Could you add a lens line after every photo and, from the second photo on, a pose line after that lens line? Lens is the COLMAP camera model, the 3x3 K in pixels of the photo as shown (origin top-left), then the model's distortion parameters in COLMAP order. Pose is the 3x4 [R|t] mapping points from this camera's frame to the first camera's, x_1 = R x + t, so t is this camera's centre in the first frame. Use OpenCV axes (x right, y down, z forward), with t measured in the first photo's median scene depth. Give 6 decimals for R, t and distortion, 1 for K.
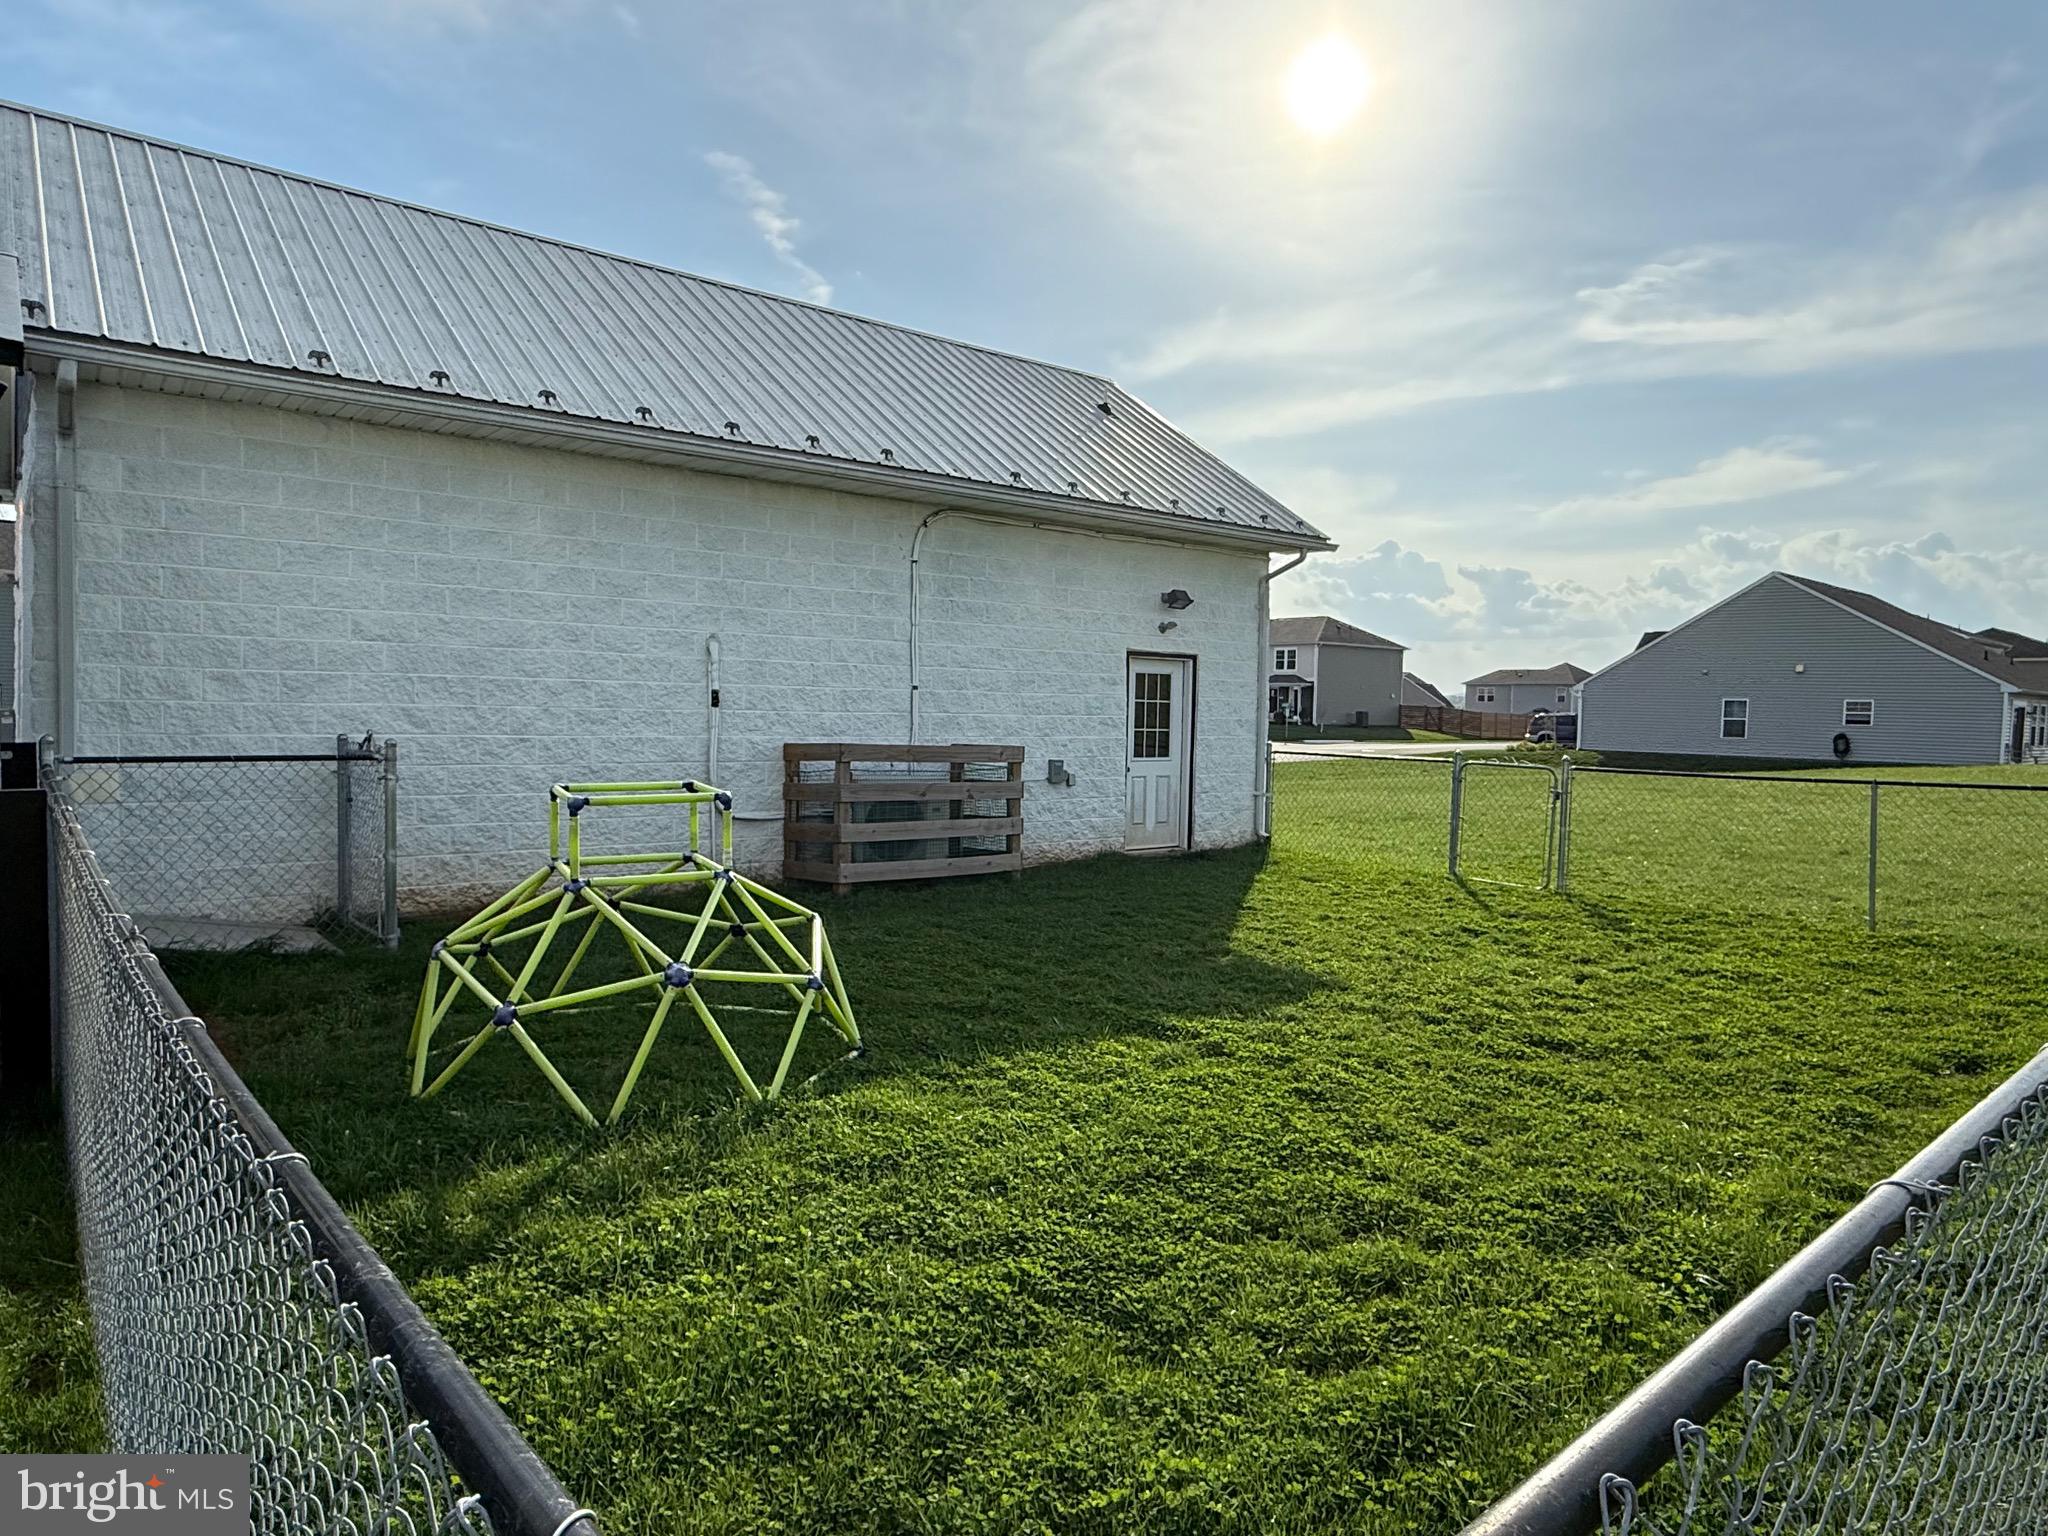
lens RADIAL K [[1231.6, 0, 1024.0], [0, 1231.6, 768.0], [0, 0, 1]] dist [0.003565, -0.001276]
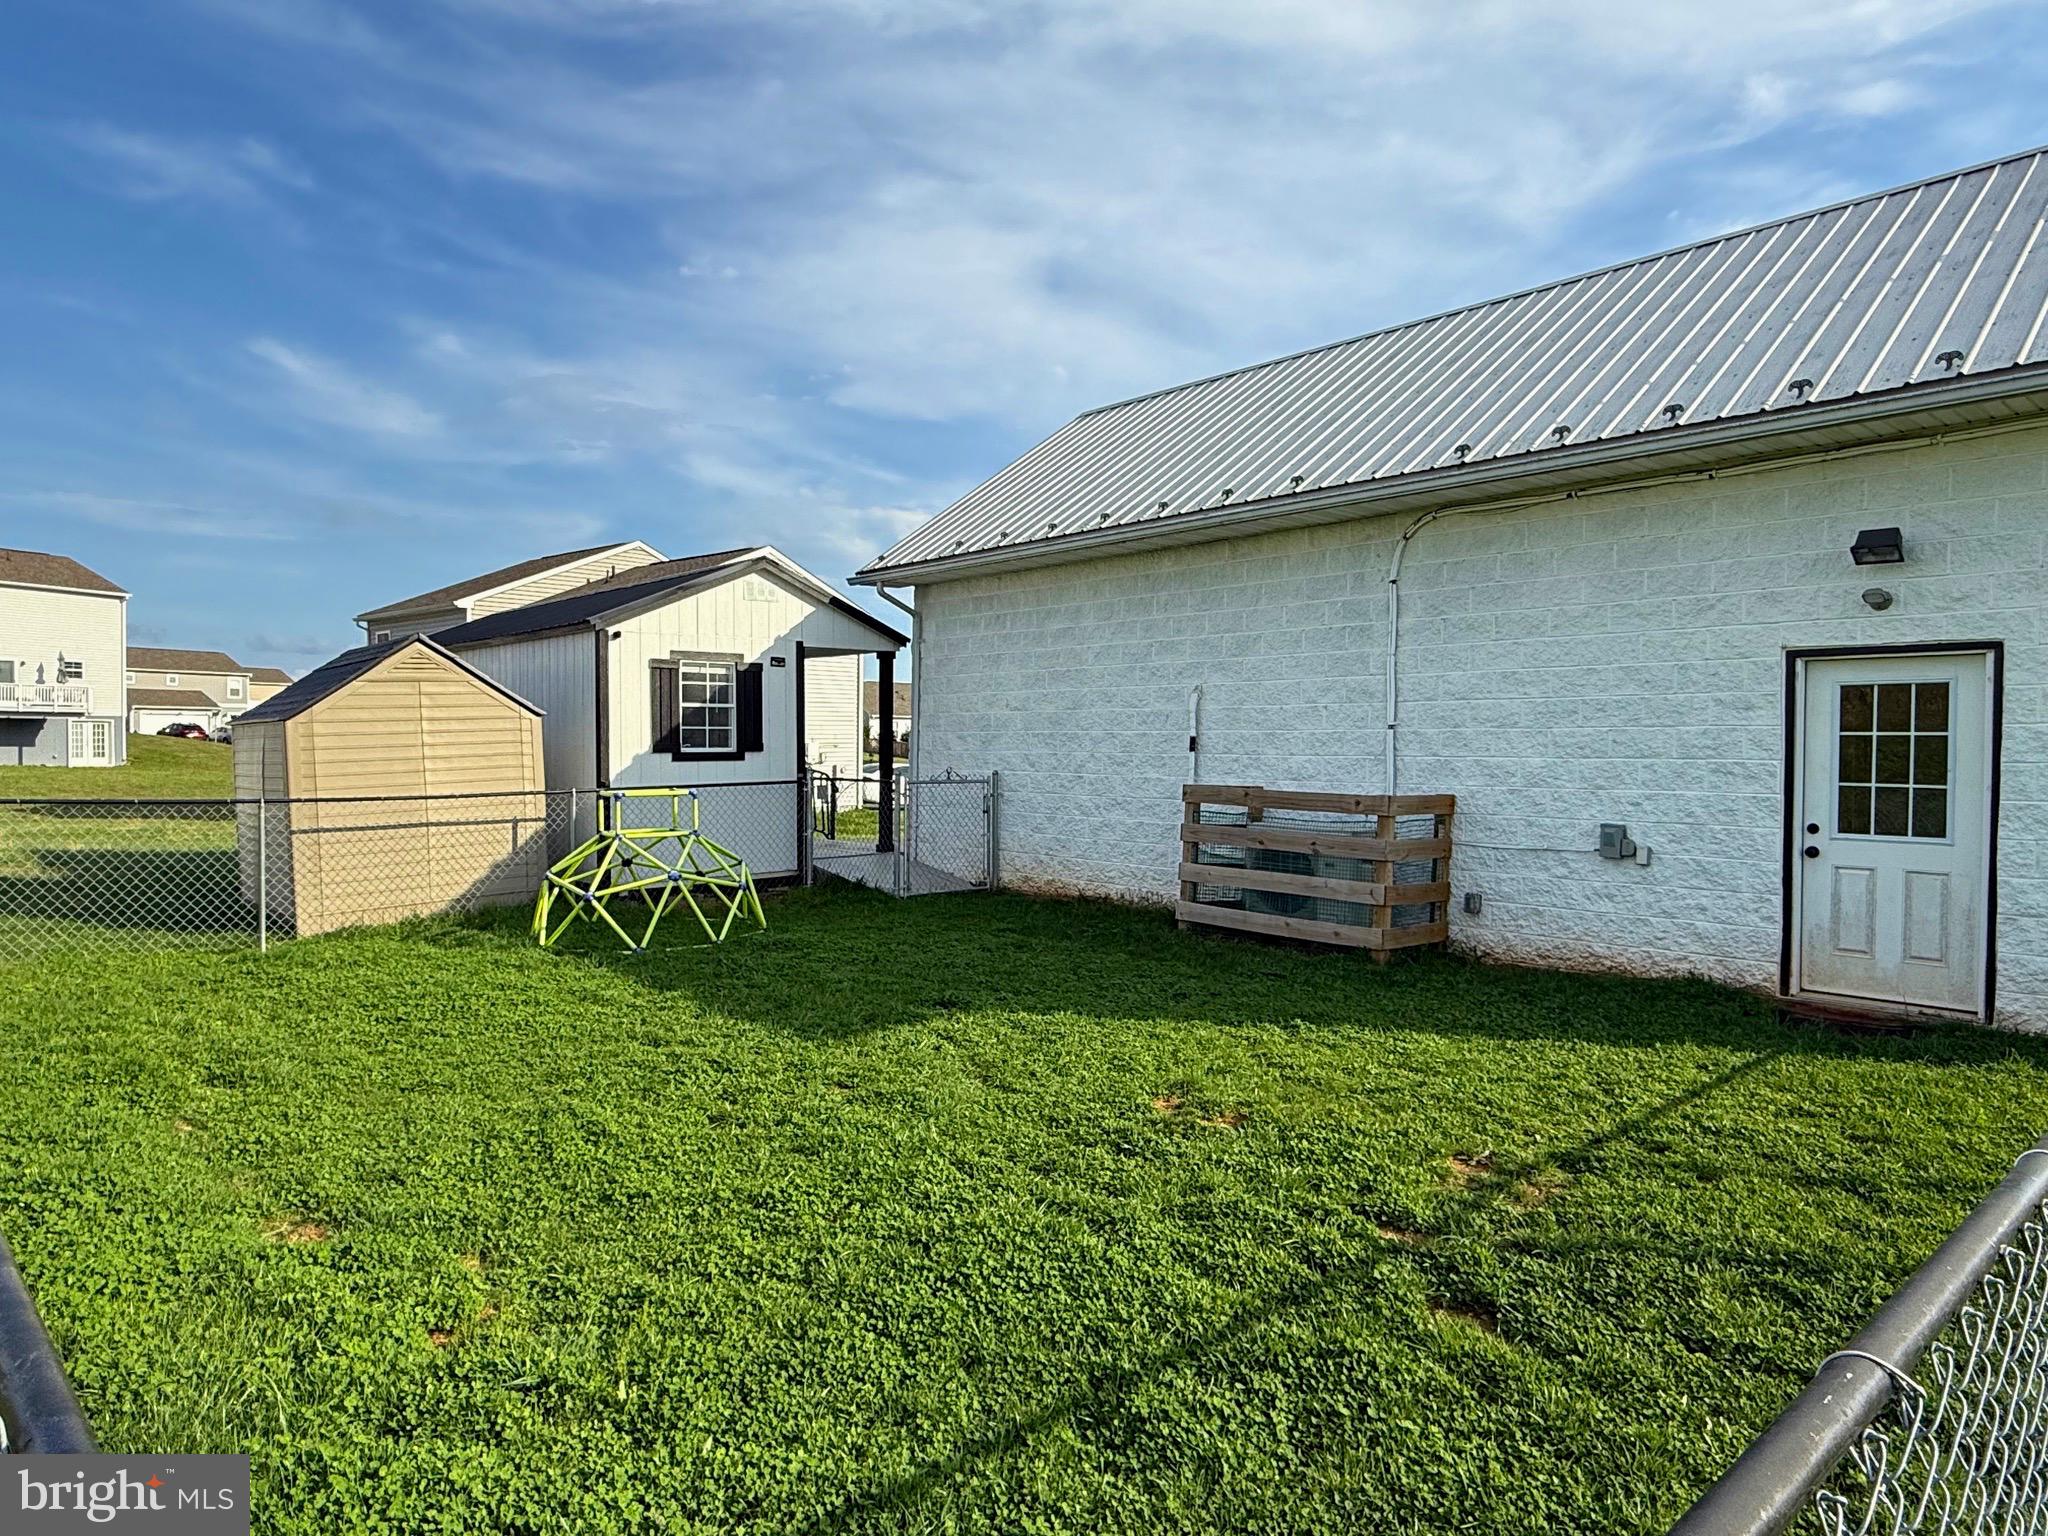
lens RADIAL K [[1231.6, 0, 1024.0], [0, 1231.6, 768.0], [0, 0, 1]] dist [0.003565, -0.001276]
pose [[0.055344, 0.002527, -0.998464, 0.750983], [-0.049075, 0.998795, -0.000192, -0.023469], [0.997261, 0.049011, 0.055401, 0.687408]]
